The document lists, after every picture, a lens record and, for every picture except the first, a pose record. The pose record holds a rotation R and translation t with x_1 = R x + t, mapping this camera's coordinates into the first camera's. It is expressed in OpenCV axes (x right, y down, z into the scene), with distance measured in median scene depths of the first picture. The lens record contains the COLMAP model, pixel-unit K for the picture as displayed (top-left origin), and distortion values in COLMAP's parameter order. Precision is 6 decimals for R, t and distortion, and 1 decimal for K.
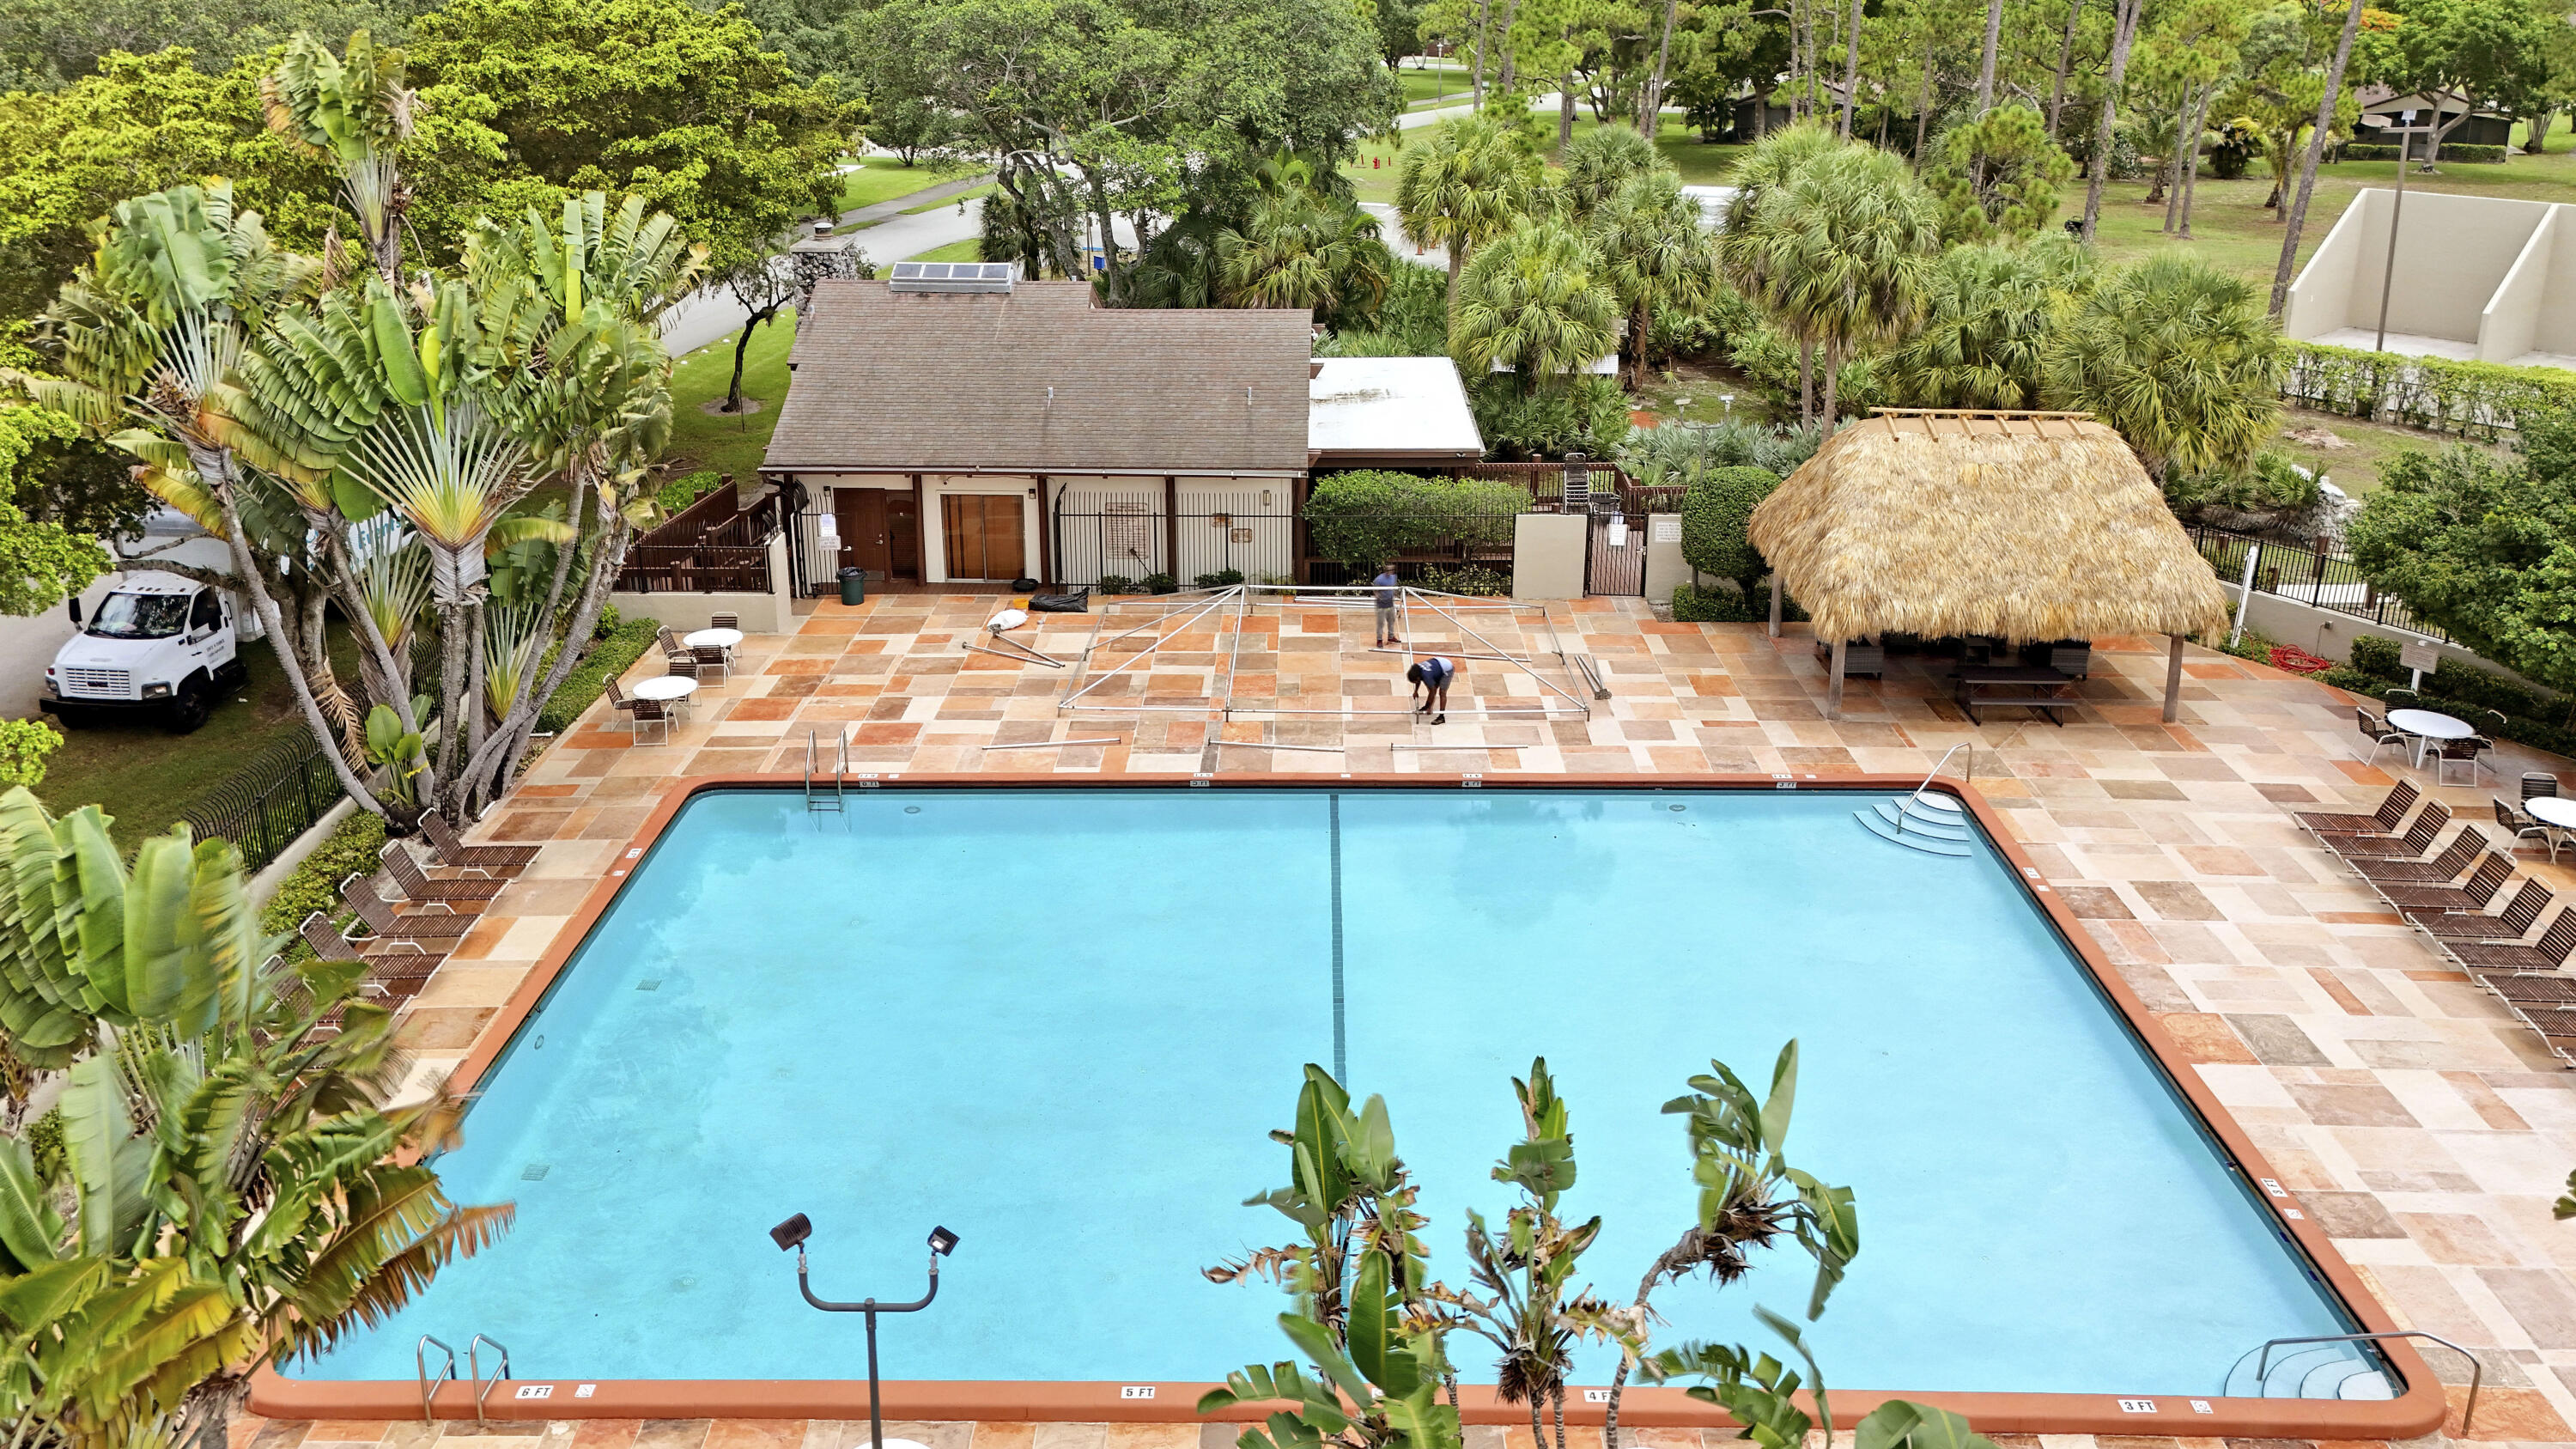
lens RADIAL K [[1929.4, 0, 1294.2], [0, 1929.4, 689.9], [0, 0, 1]] dist [0.150619, -0.255655]
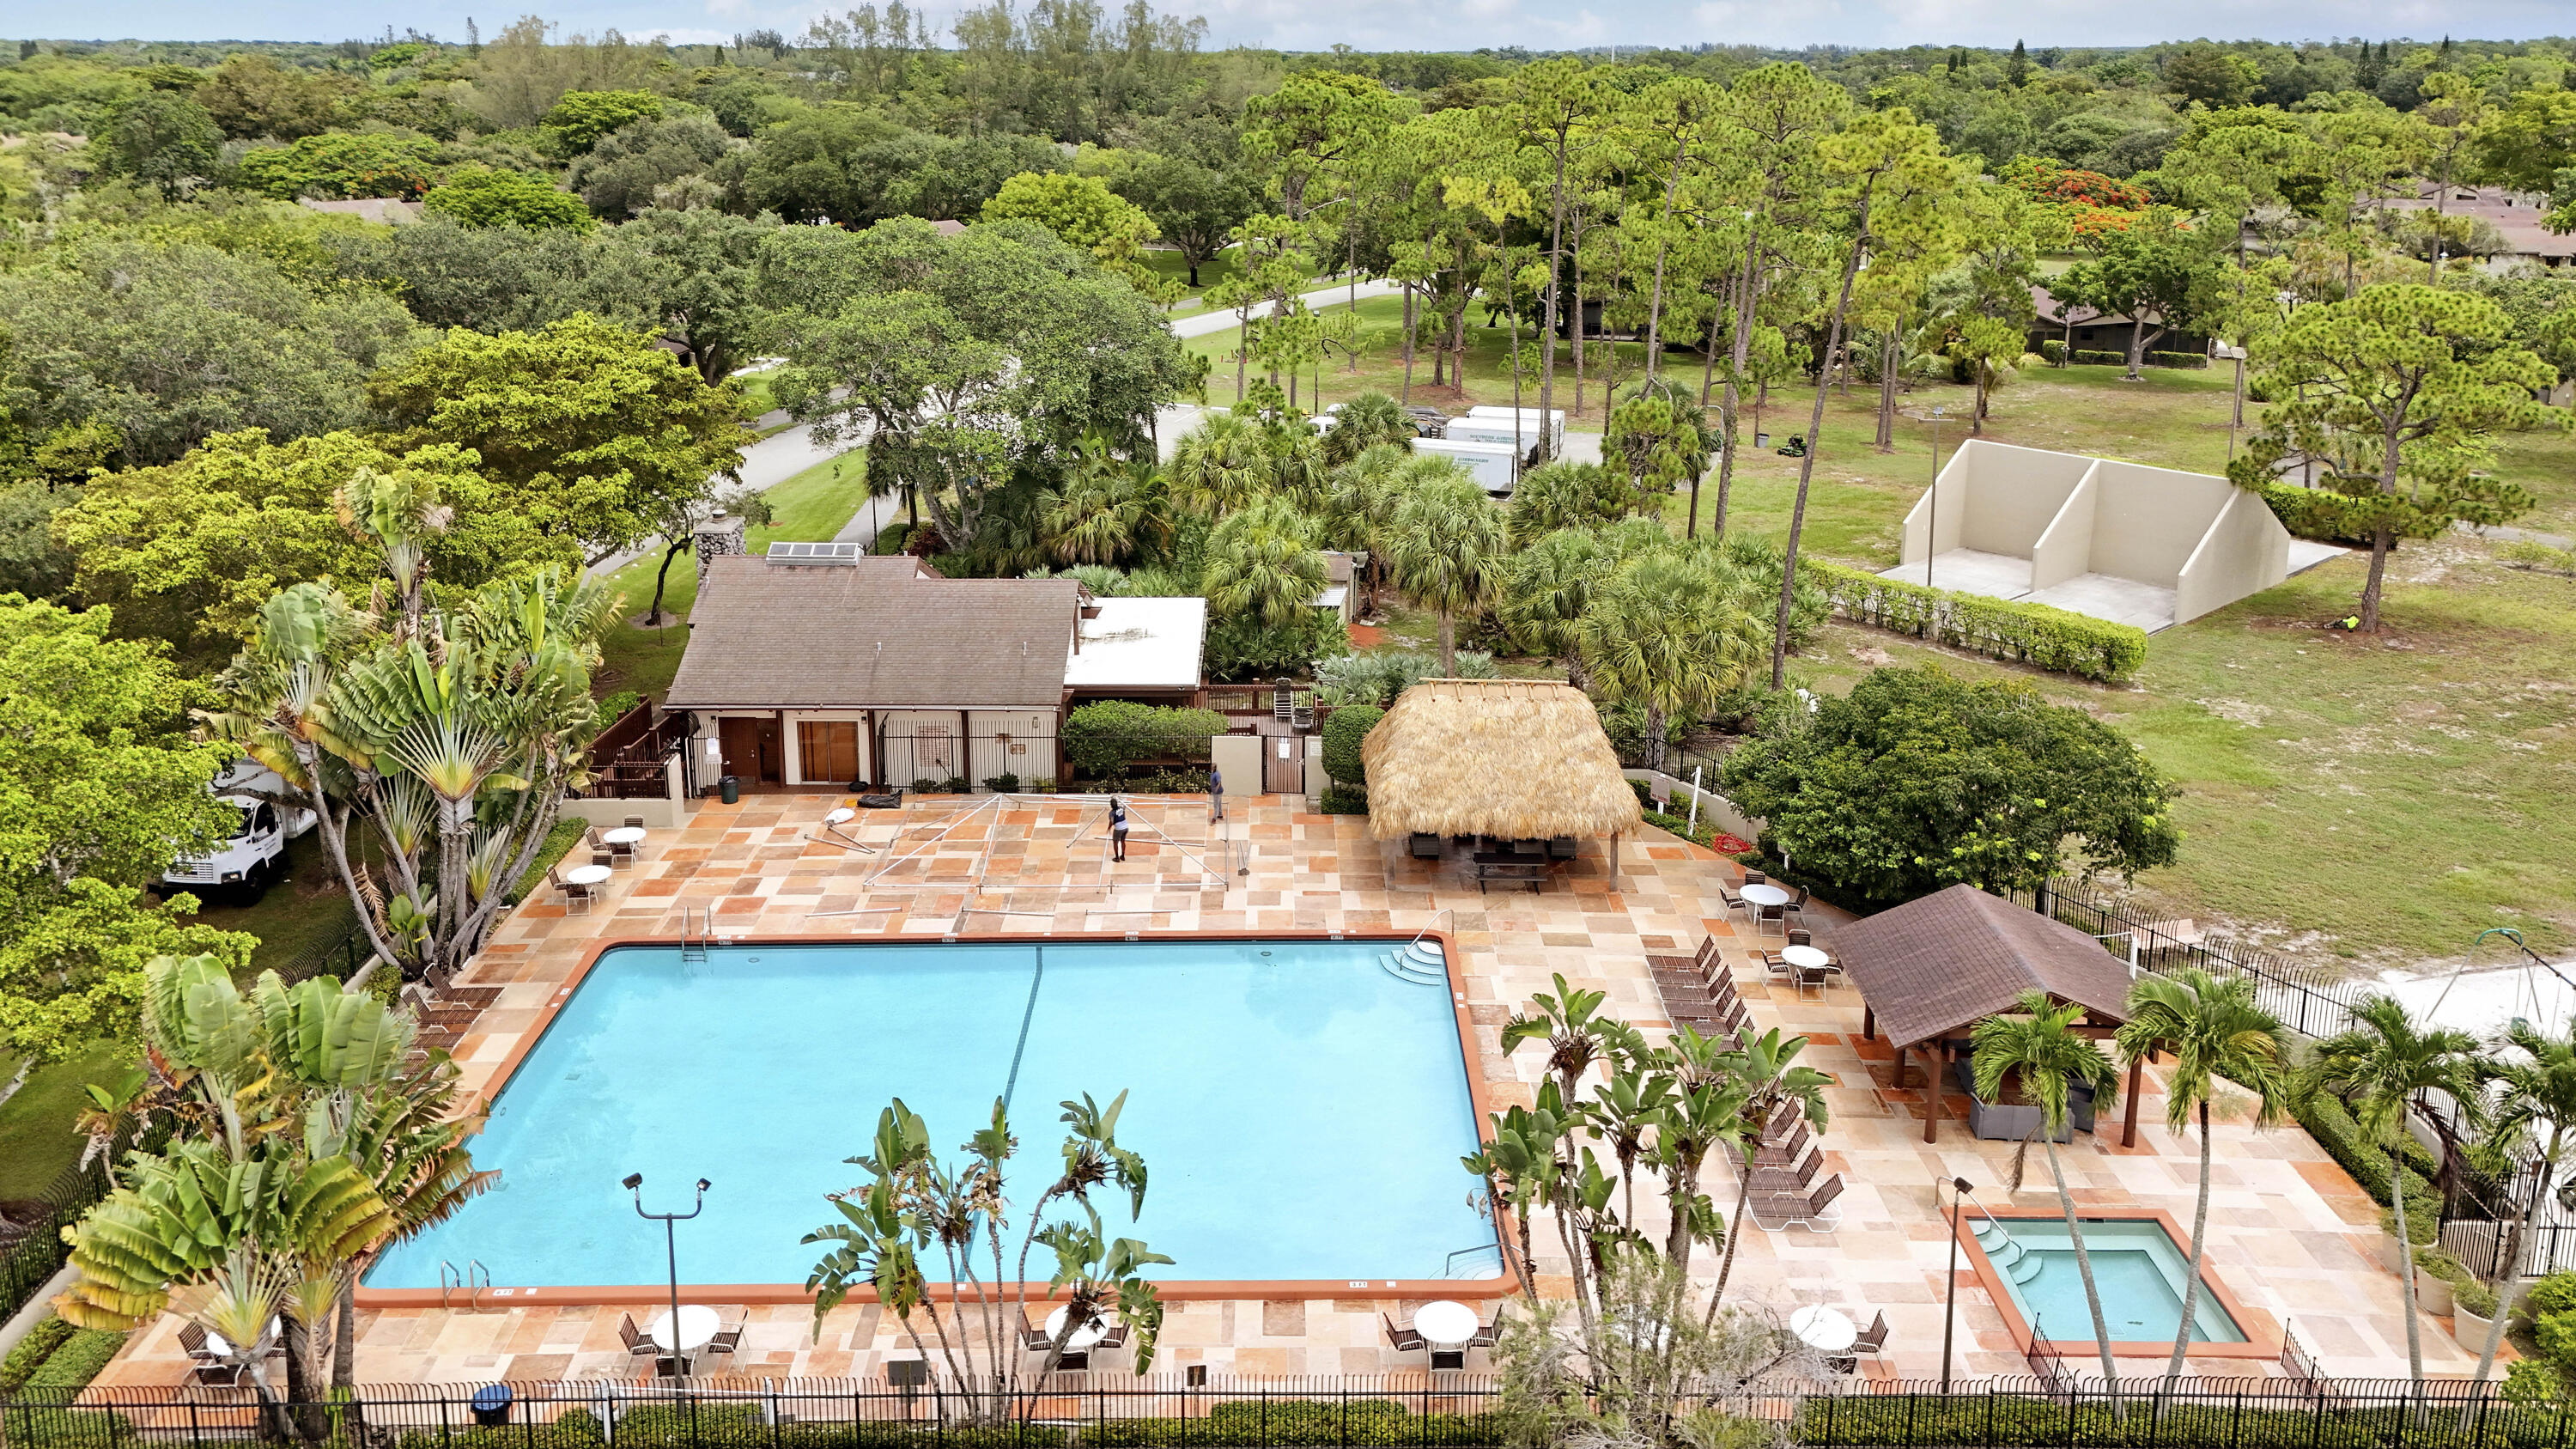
lens RADIAL K [[1929.4, 0, 1294.2], [0, 1929.4, 689.9], [0, 0, 1]] dist [0.150619, -0.255655]
pose [[0.999633, -0.001122, 0.027055, 0.161653], [0.002616, 0.998471, -0.055223, -0.055503], [-0.026952, 0.055273, 0.998107, -0.473103]]
